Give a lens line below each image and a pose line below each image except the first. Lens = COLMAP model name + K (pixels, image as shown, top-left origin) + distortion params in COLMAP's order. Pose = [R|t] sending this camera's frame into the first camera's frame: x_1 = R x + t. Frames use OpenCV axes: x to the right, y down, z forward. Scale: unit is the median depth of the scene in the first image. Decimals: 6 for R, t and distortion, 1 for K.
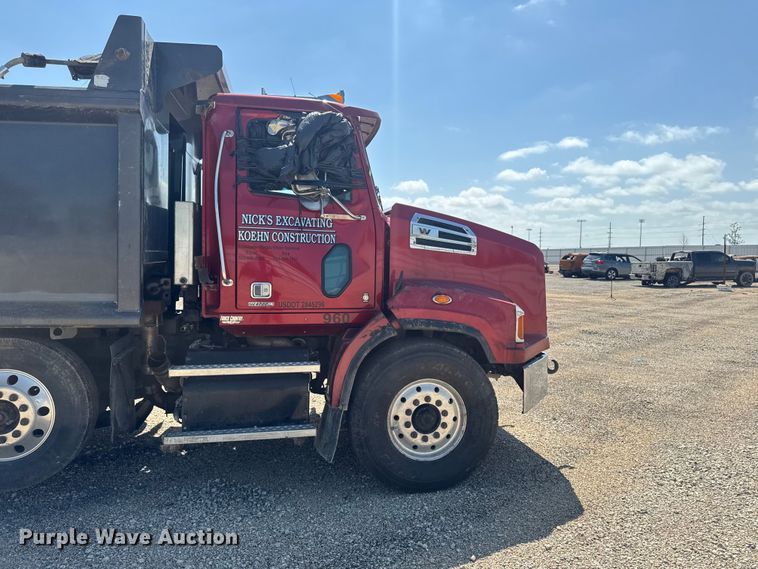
lens RADIAL K [[558.3, 0, 389.6], [0, 558.3, 272.6], [0, 0, 1]] dist [0.058781, -0.087020]
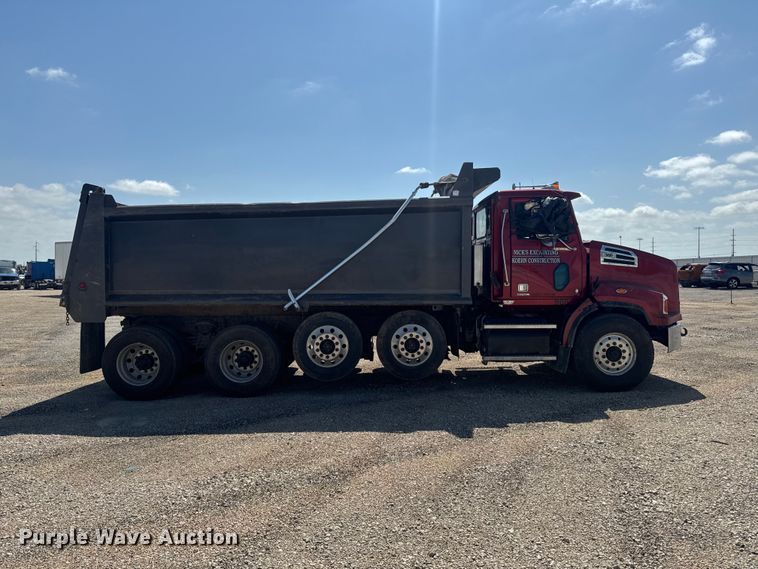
lens RADIAL K [[537.5, 0, 371.0], [0, 537.5, 283.5], [0, 0, 1]] dist [0.075461, -0.101295]
pose [[0.976897, -0.020982, -0.212680, -0.343290], [0.018597, 0.999740, -0.013210, 0.031531], [0.212902, 0.008949, 0.977033, -0.981118]]
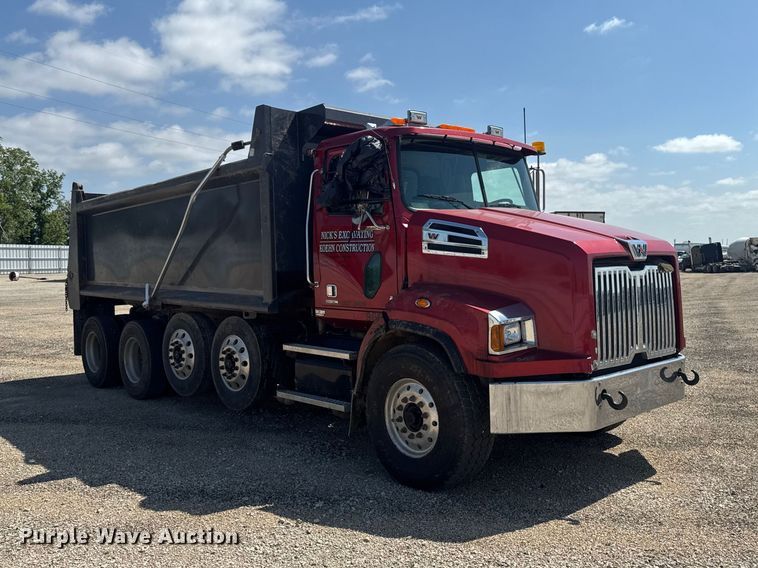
lens RADIAL K [[685.4, 0, 406.5], [0, 685.4, 270.7], [0, 0, 1]] dist [0.052017, -0.046156]
pose [[0.533602, -0.008321, -0.845695, 1.146555], [-0.006391, 0.999883, -0.013871, 0.006511], [0.845711, 0.012807, 0.533487, 0.308958]]
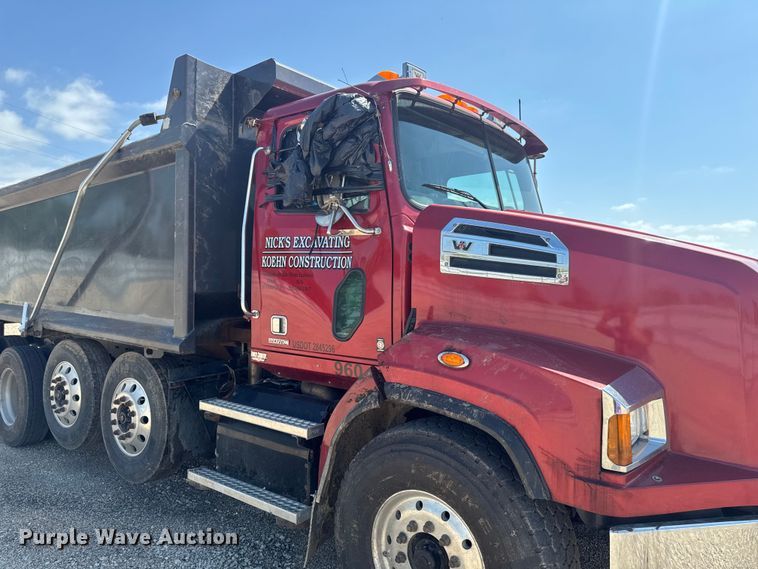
lens RADIAL K [[533.5, 0, 376.4], [0, 533.5, 268.8], [0, 0, 1]] dist [0.049933, -0.064644]
pose [[0.637868, -0.021658, -0.769841, 0.479616], [-0.032242, 0.997977, -0.054791, -0.013709], [0.769470, 0.059771, 0.635879, 0.581153]]
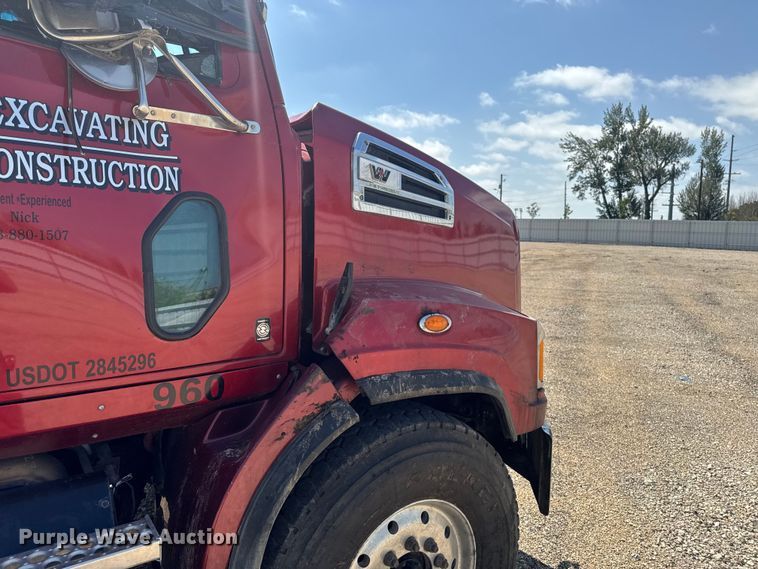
lens RADIAL K [[537.5, 0, 383.2], [0, 537.5, 281.1], [0, 0, 1]] dist [0.075461, -0.101295]
pose [[0.908295, -0.036923, 0.416698, -0.128574], [0.010666, 0.997817, 0.065167, -0.015691], [-0.418194, -0.054747, 0.906706, 0.624544]]
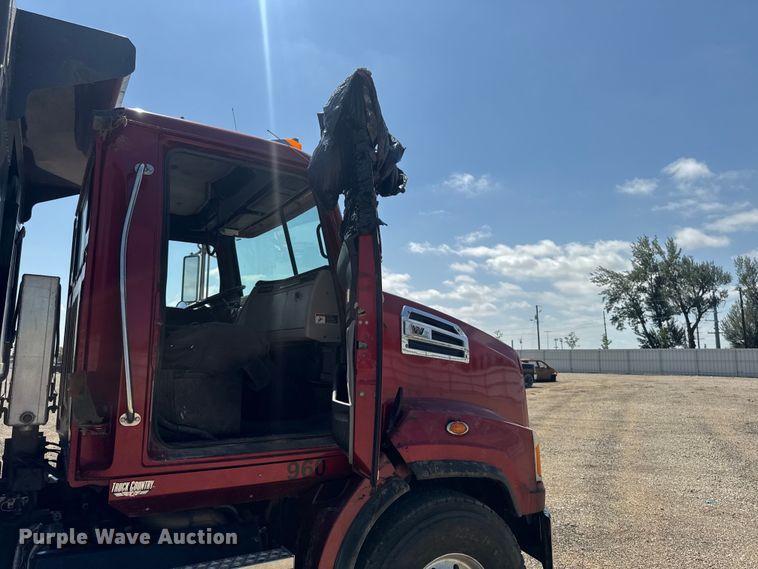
lens RADIAL K [[533.5, 0, 374.8], [0, 533.5, 276.2], [0, 0, 1]] dist [0.049933, -0.064644]
pose [[0.940354, 0.041090, 0.337708, -0.238925], [0.025700, 0.981262, -0.190957, -0.012857], [-0.339226, 0.188246, 0.921677, 0.385105]]
